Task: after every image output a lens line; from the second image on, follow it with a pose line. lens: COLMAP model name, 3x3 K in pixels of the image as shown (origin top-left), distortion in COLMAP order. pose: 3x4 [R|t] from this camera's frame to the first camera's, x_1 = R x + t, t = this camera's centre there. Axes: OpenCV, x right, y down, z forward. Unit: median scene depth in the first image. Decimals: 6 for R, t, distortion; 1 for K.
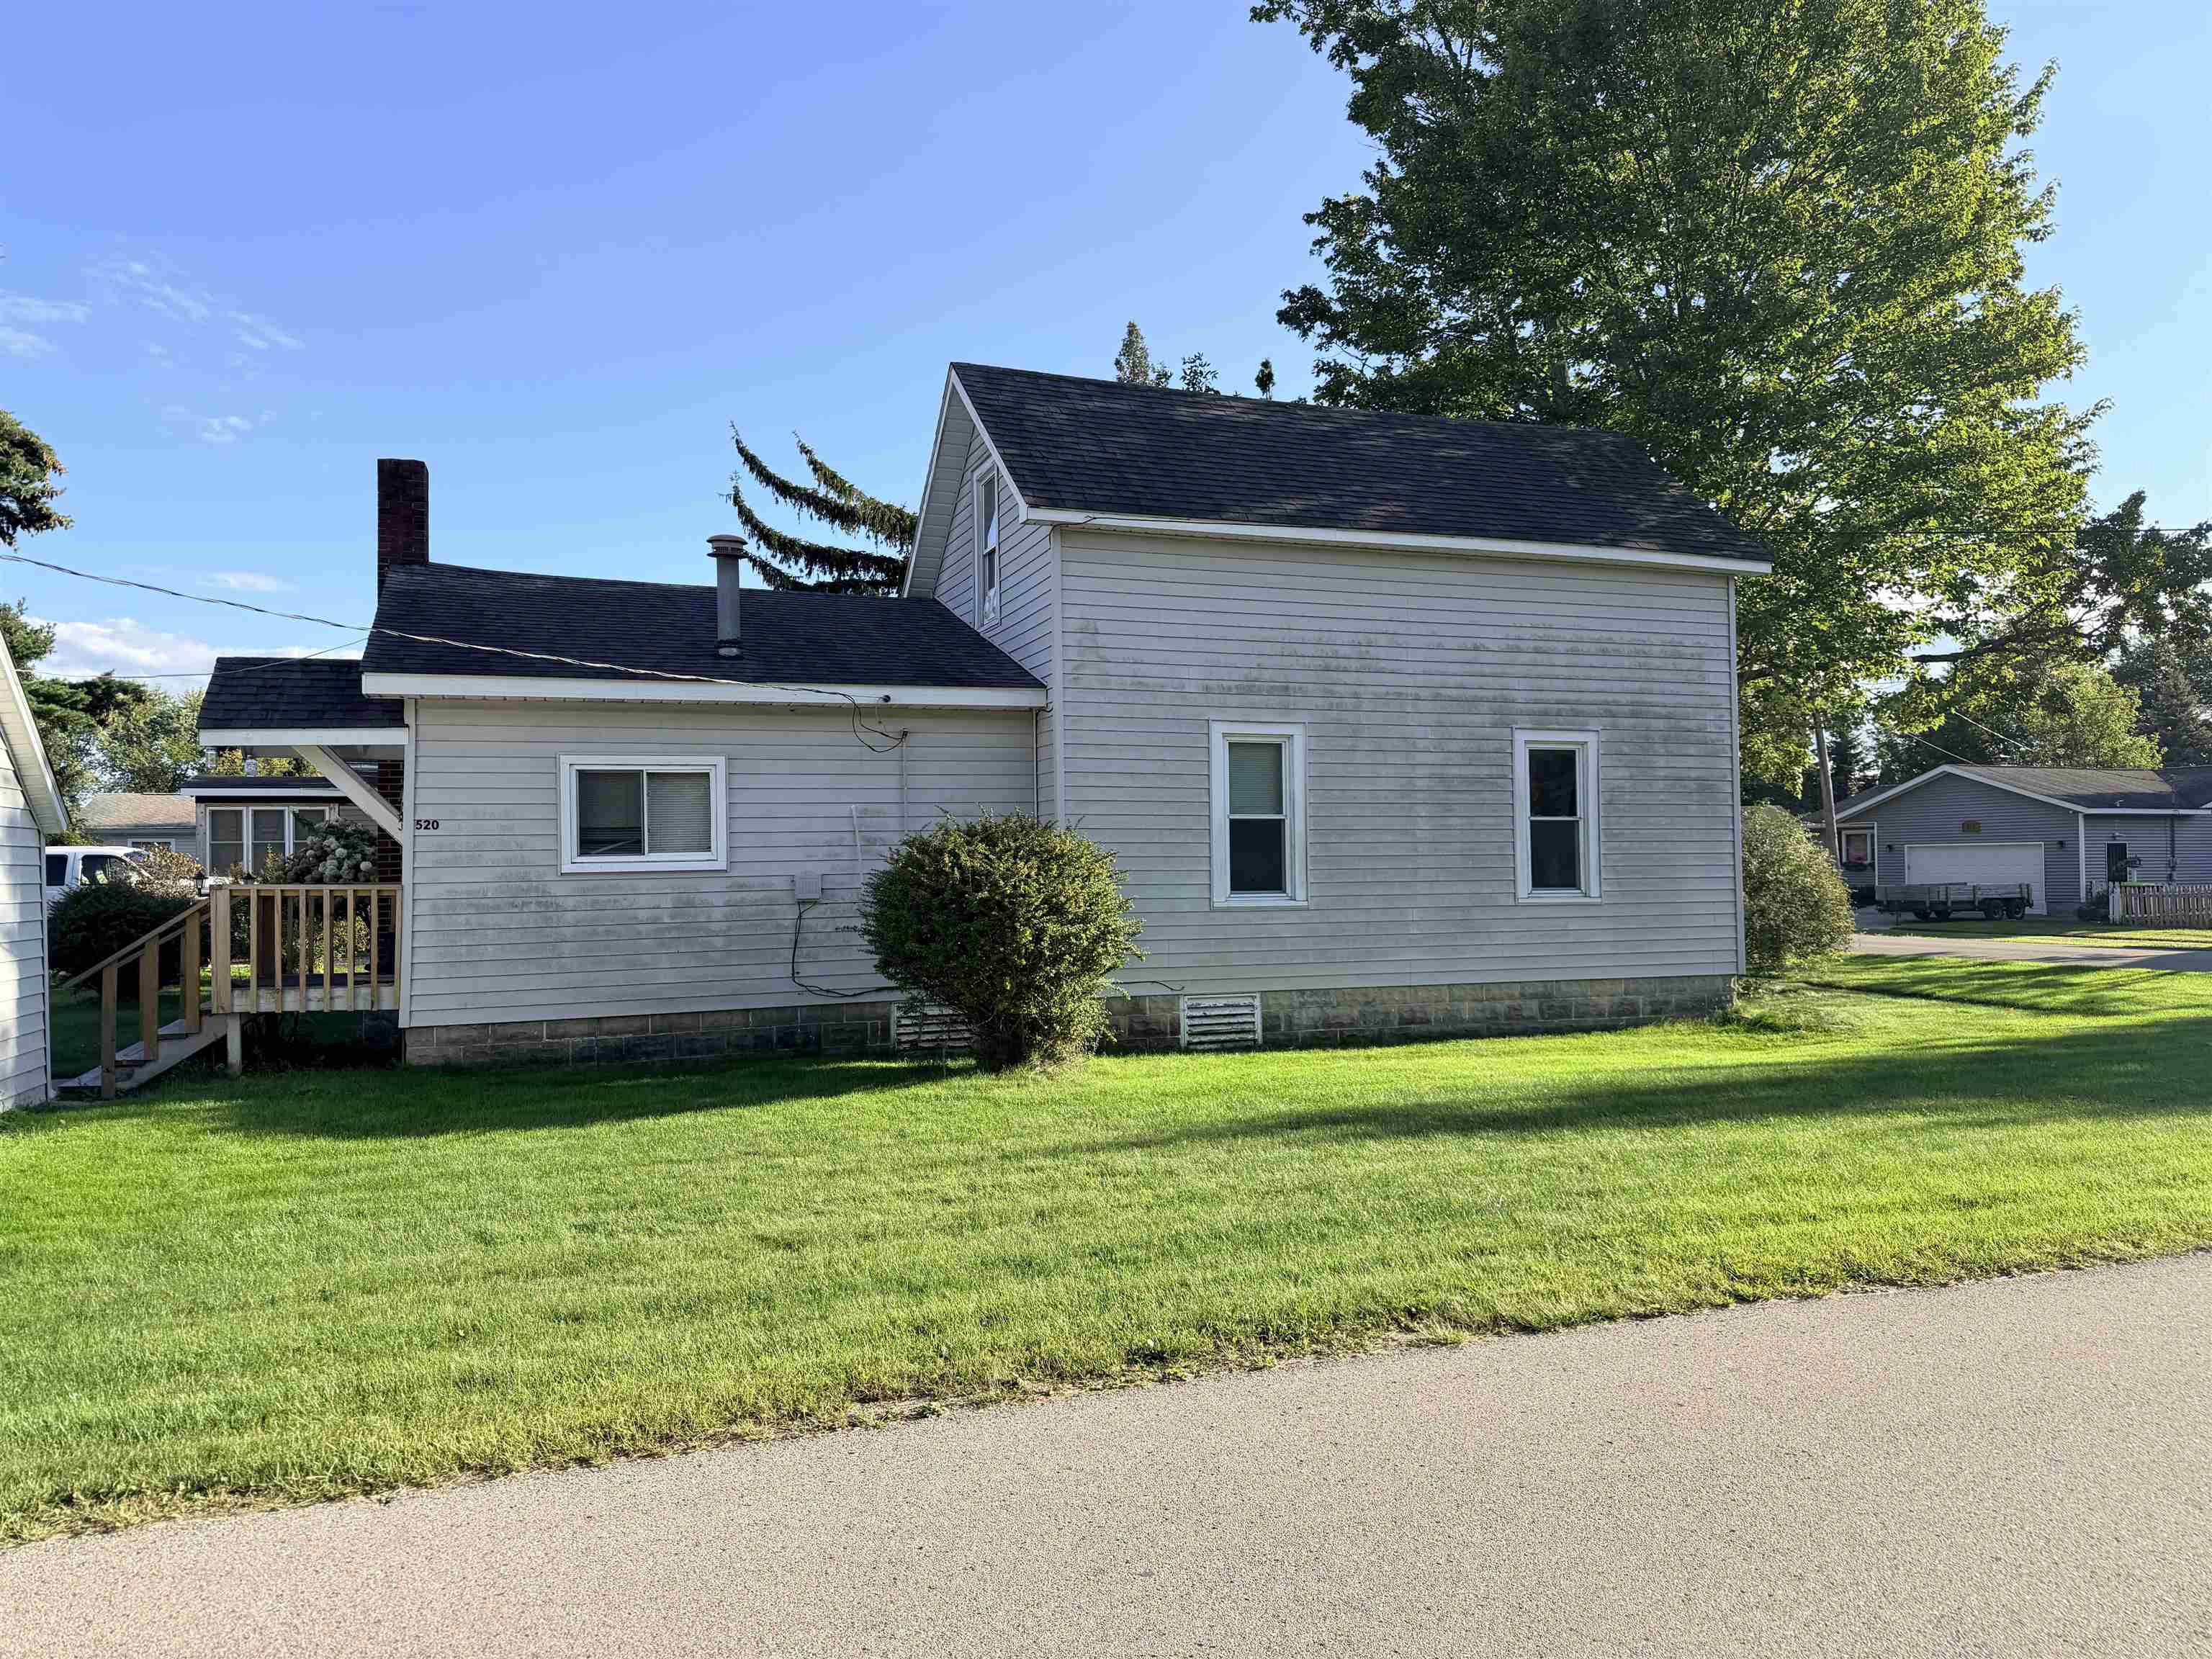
lens RADIAL K [[1494.5, 0, 1106.0], [0, 1494.5, 829.5], [0, 0, 1]] dist [0.095812, -0.001399]
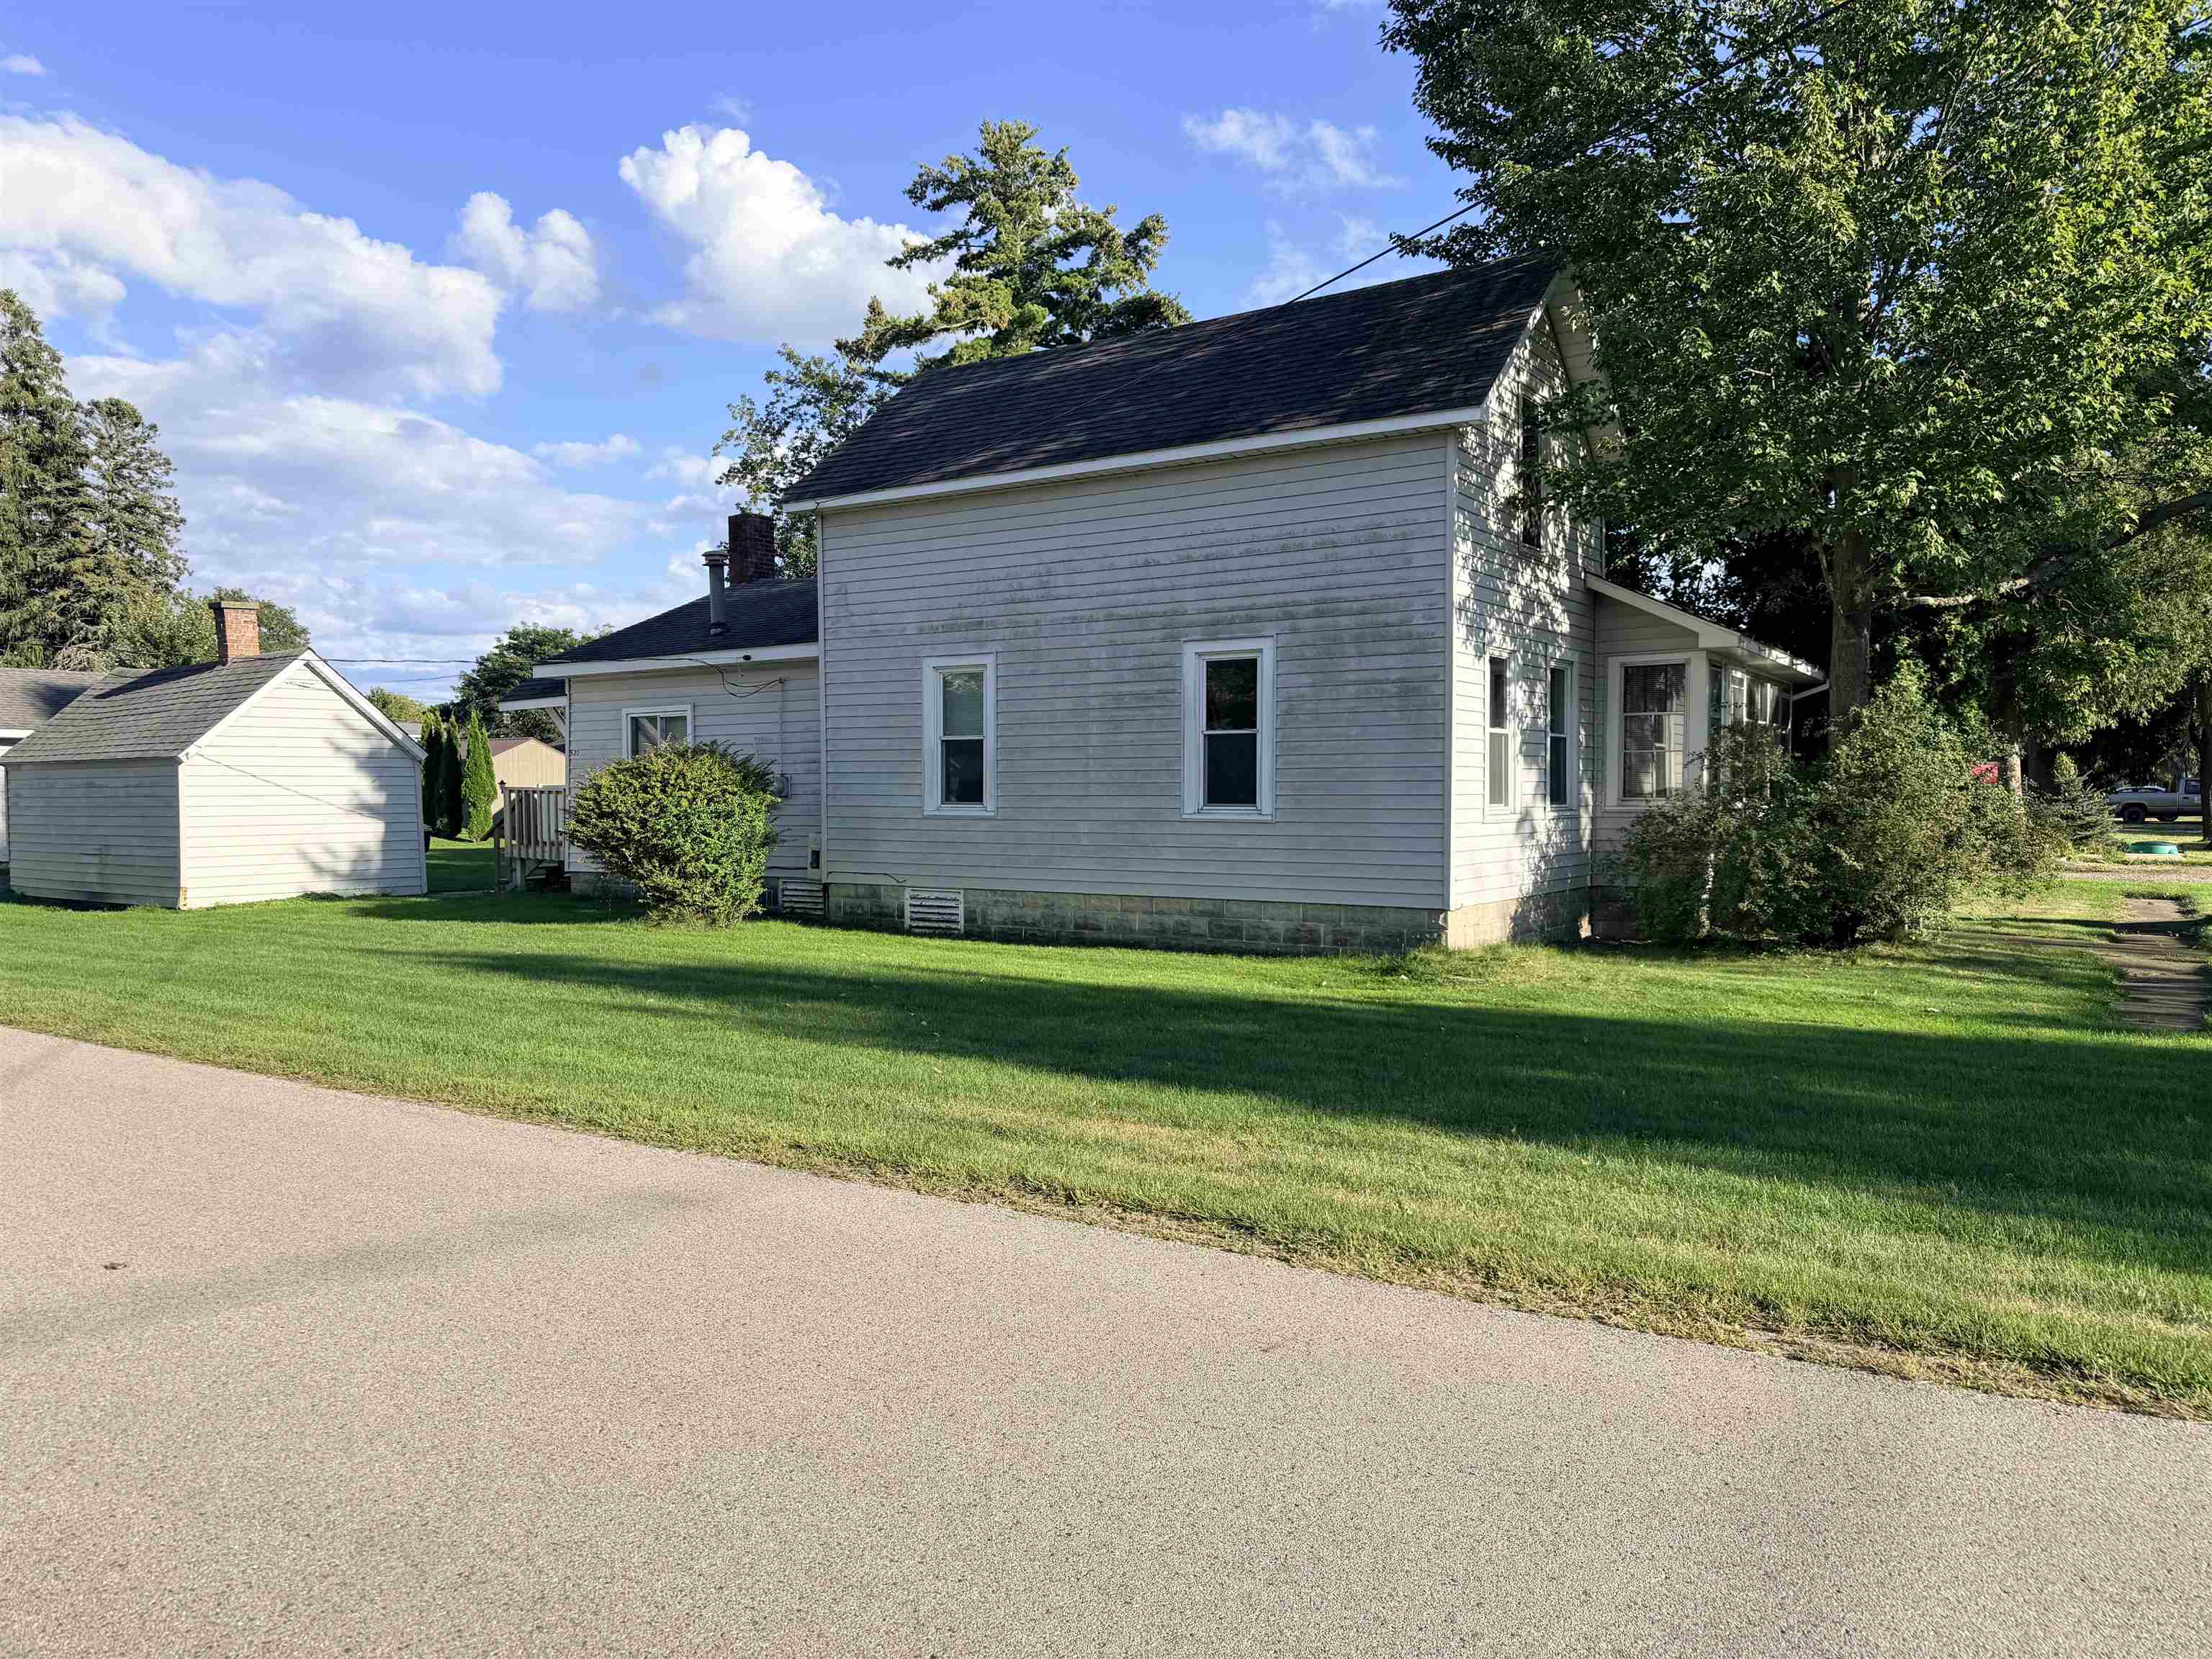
lens RADIAL K [[1494.5, 0, 1106.0], [0, 1494.5, 829.5], [0, 0, 1]] dist [0.095812, -0.001399]
pose [[0.613537, 0.030341, -0.789083, 1.018370], [0.018431, 0.998439, 0.052722, 0.003173], [0.789451, -0.046891, 0.612020, 0.357530]]
